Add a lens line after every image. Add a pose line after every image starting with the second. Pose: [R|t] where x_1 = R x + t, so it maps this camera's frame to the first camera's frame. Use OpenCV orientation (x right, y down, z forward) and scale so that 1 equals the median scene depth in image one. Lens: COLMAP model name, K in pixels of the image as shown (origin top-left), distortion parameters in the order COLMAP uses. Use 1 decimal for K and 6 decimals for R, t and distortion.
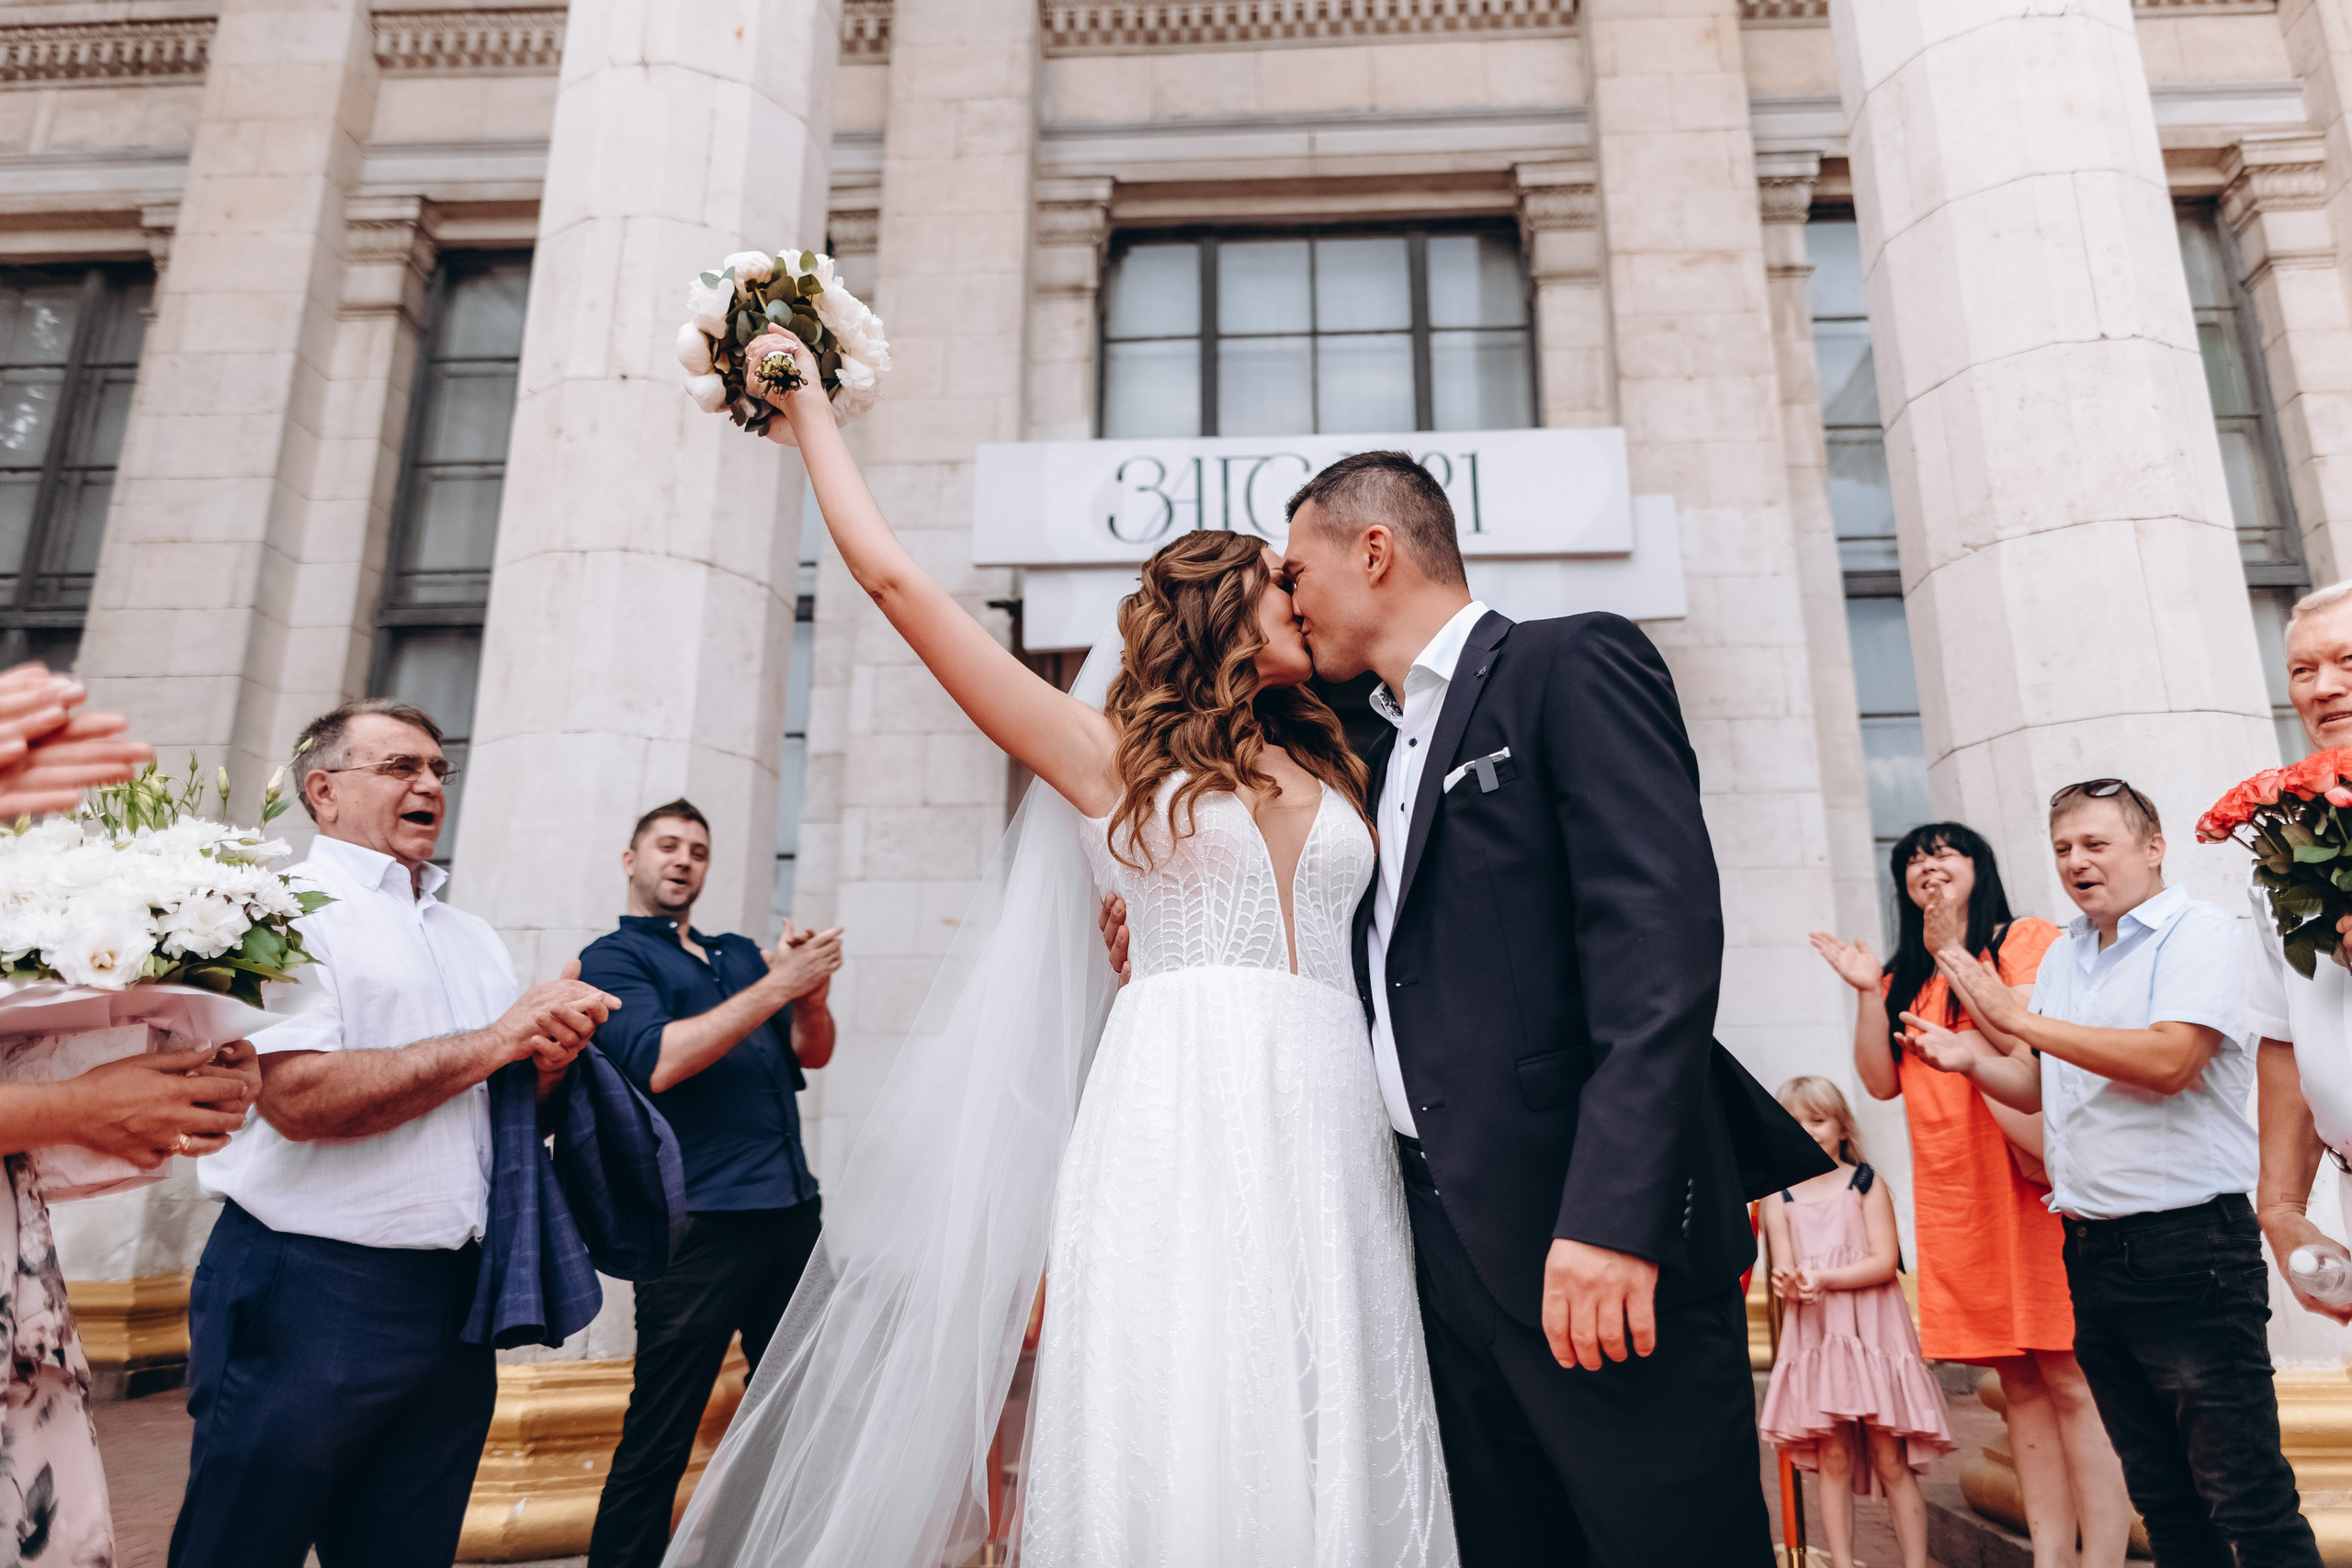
lens RADIAL K [[1570.1, 0, 1208.6], [0, 1570.1, 756.5], [0, 0, 1]] dist [-0.002949, 0.046174]
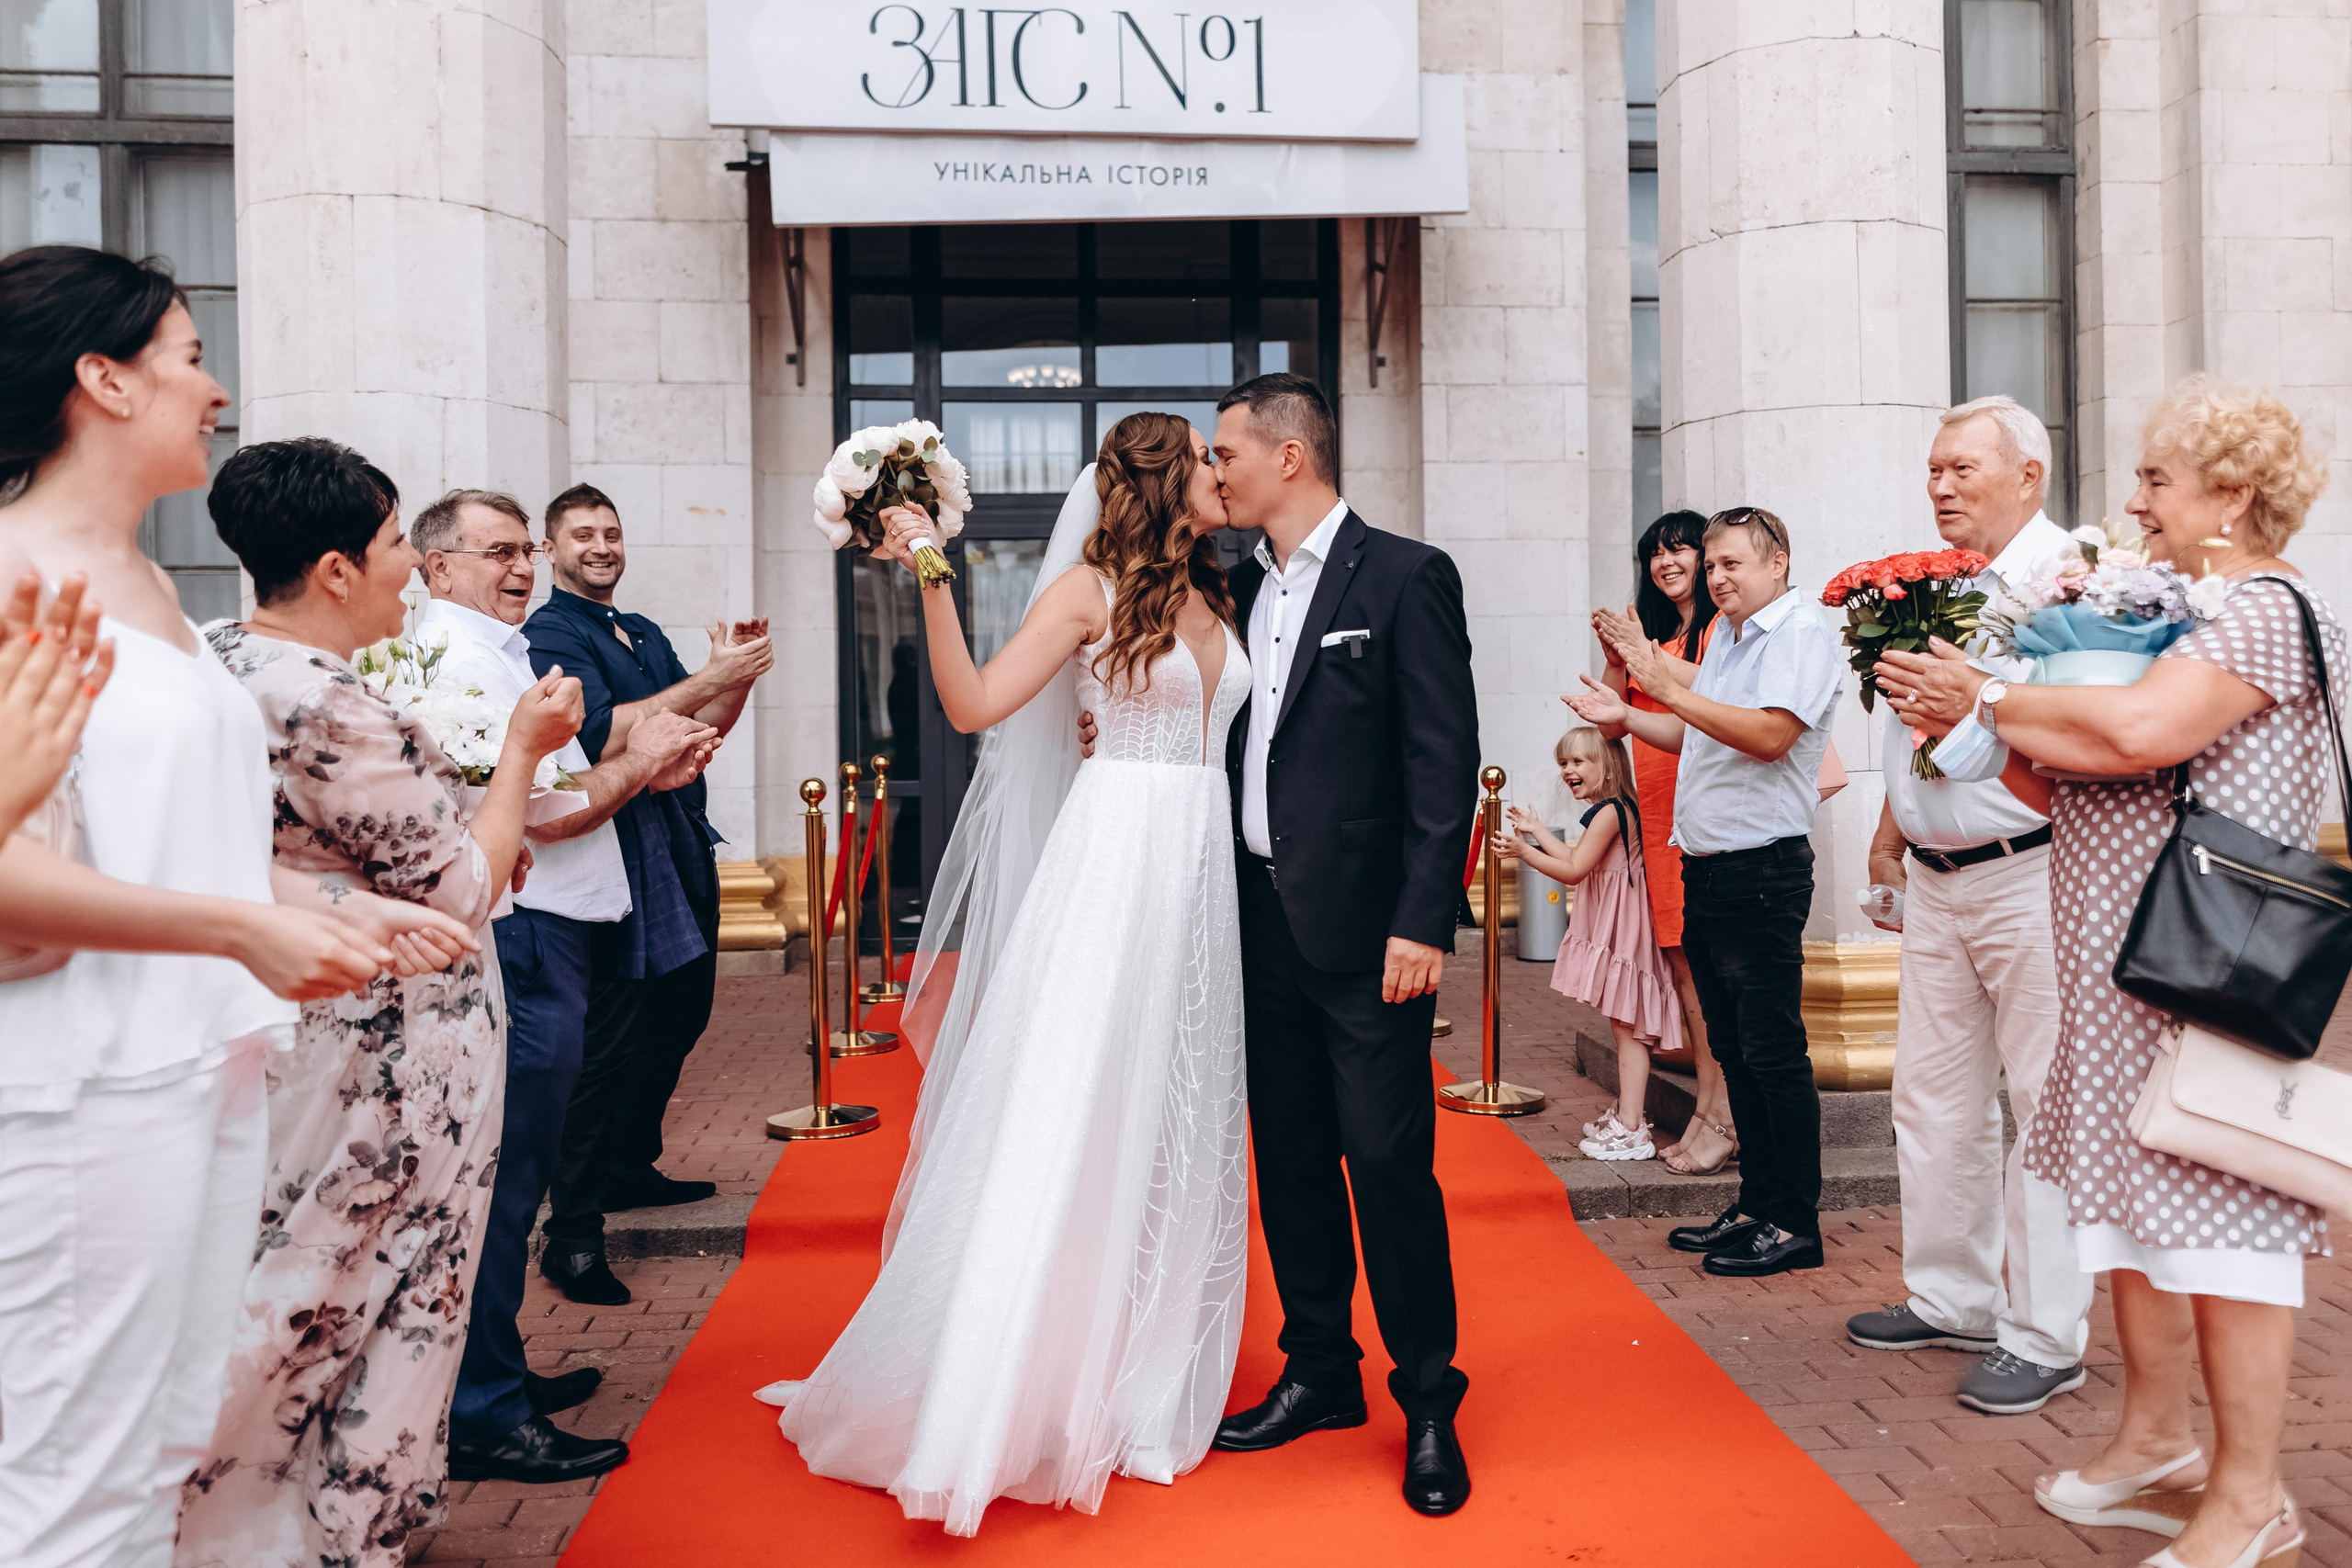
lens RADIAL K [[1822.4, 0, 1211.7], [0, 1822.4, 733.1], [0, 0, 1]] dist [0.011125, 0.003728]
pose [[0.987655, -0.015707, 0.155858, -0.034124], [-0.027961, 0.961306, 0.274061, -0.081029], [-0.154132, -0.275035, 0.948999, -0.139239]]
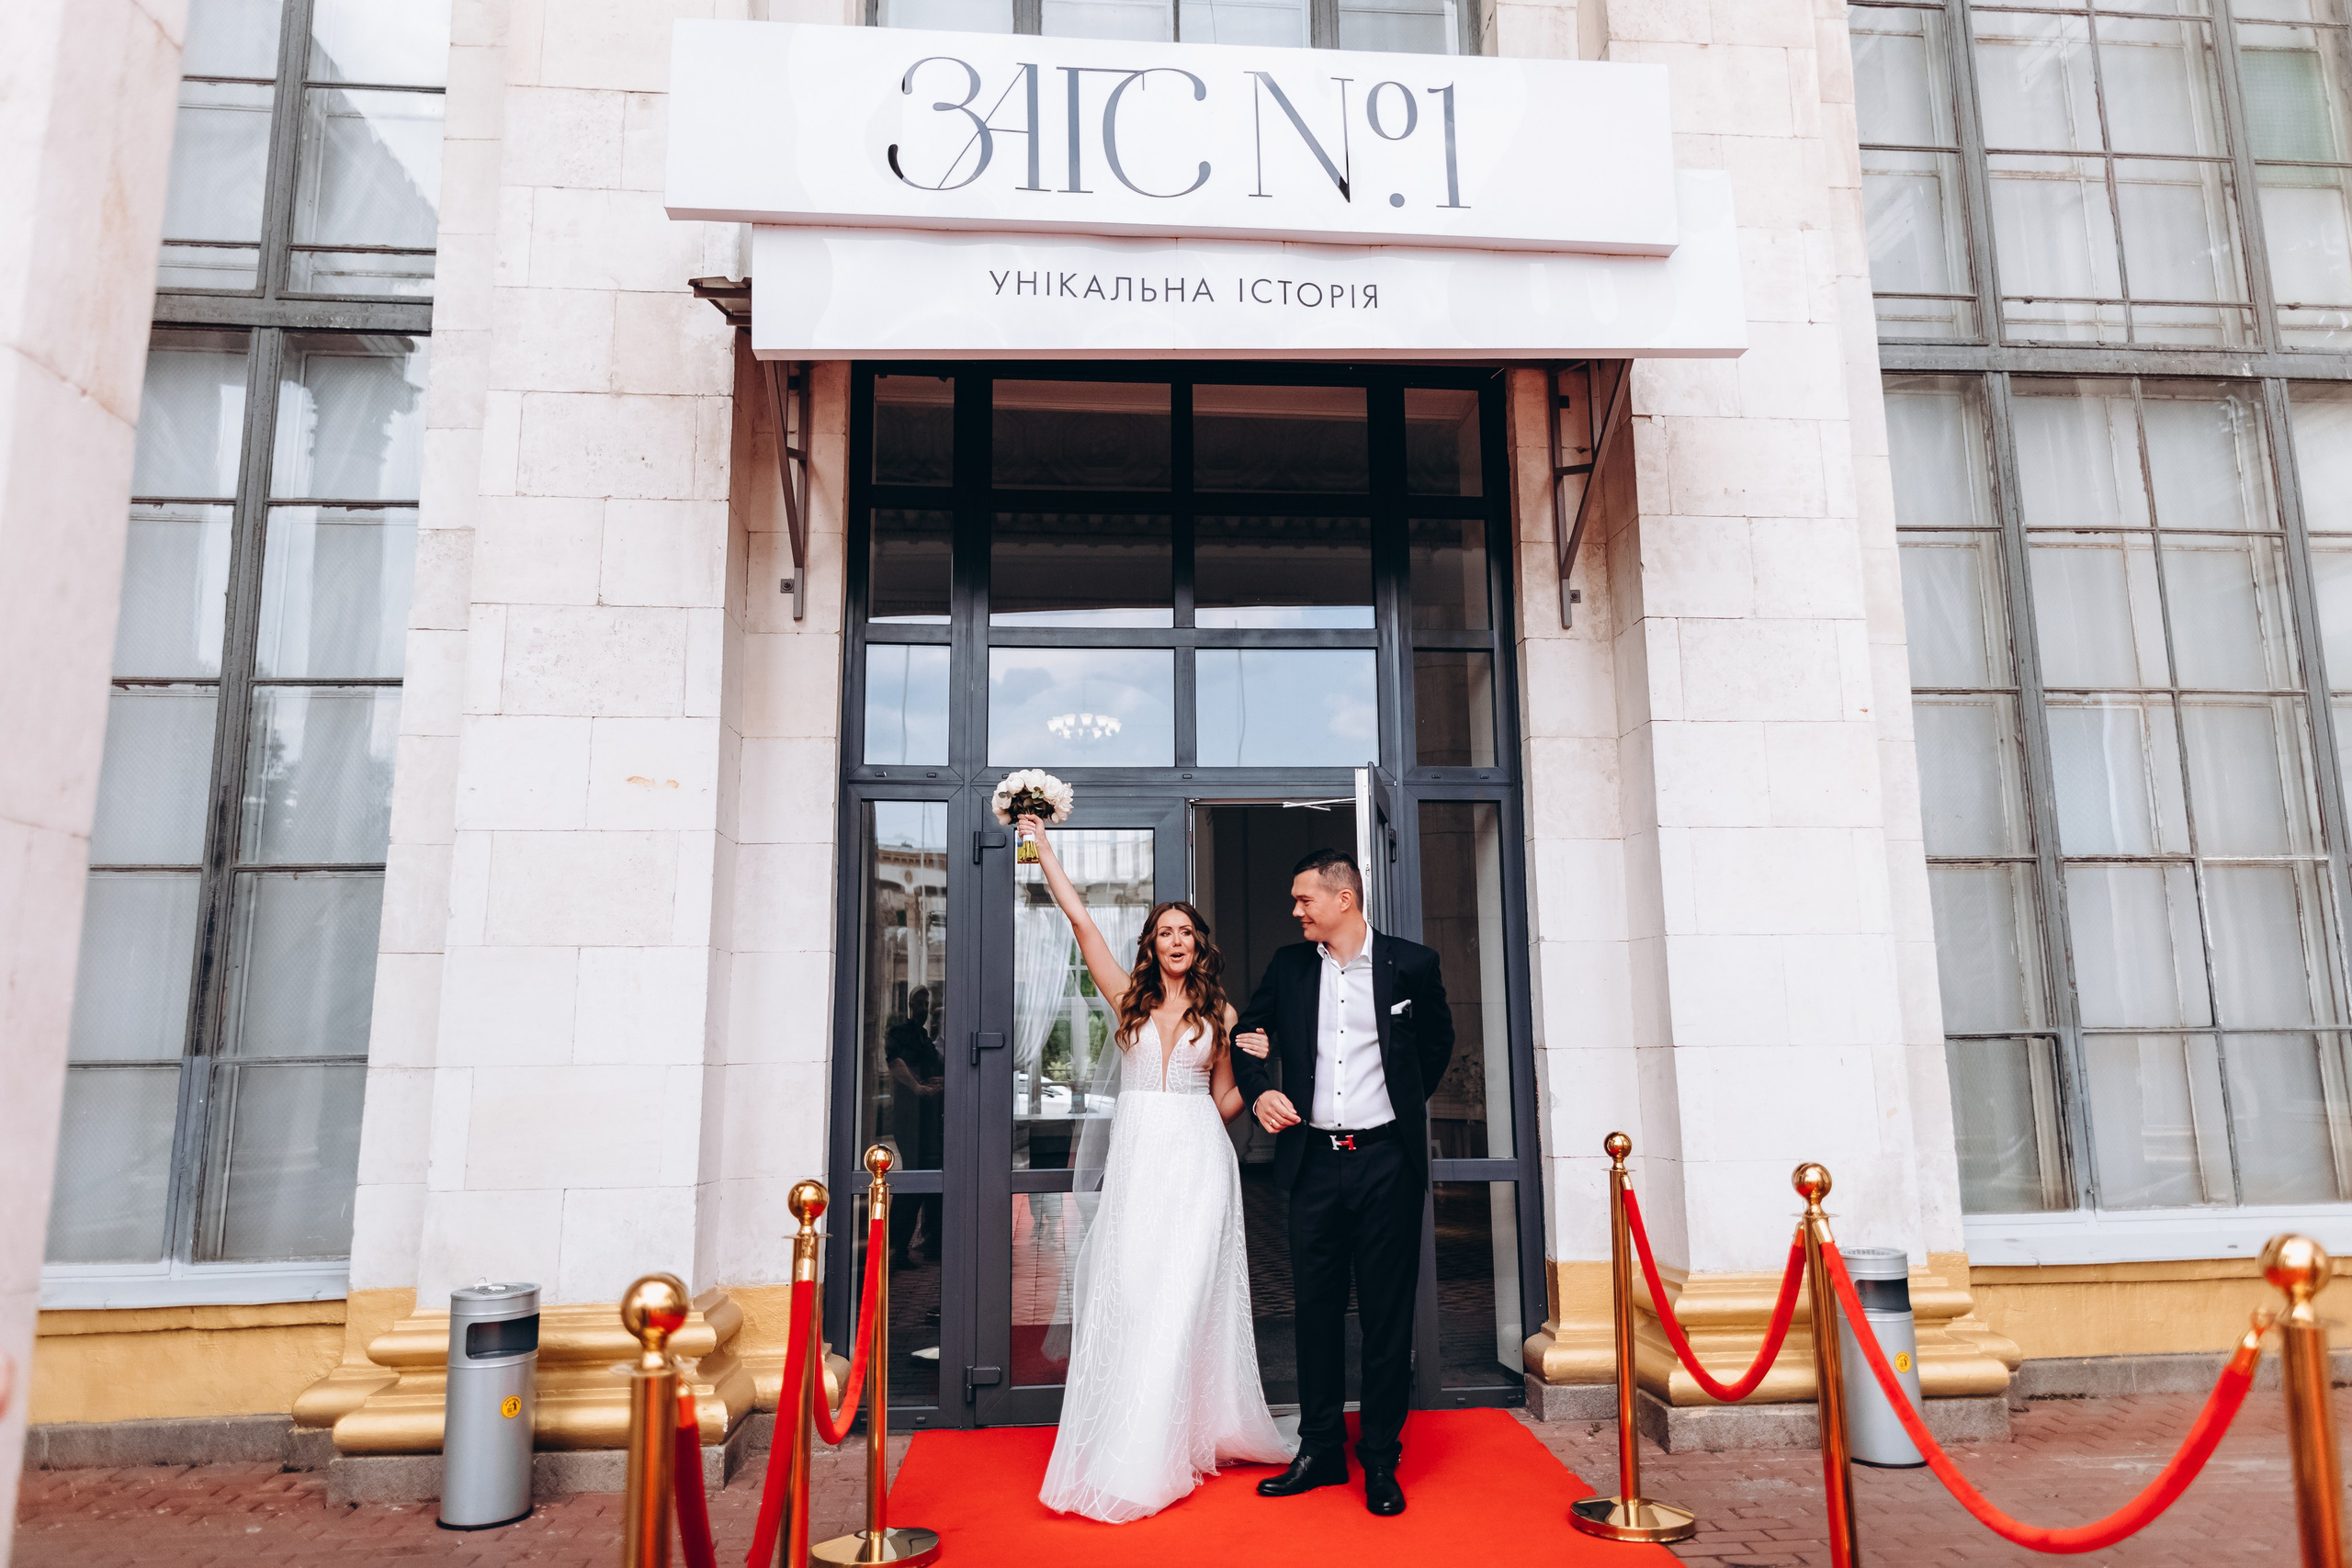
lens RADIAL K [[1548.9, 0, 1193.4], [0, 1548.9, 787.0], [0, 0, 1]] dist [0.007344, -0.001471]
pose [[0.988870, 0.012417, 0.148261, -0.031350], [-0.026986, 0.994951, 0.096663, 0.040662], [-0.146312, -0.099588, 0.984213, 0.338817]]
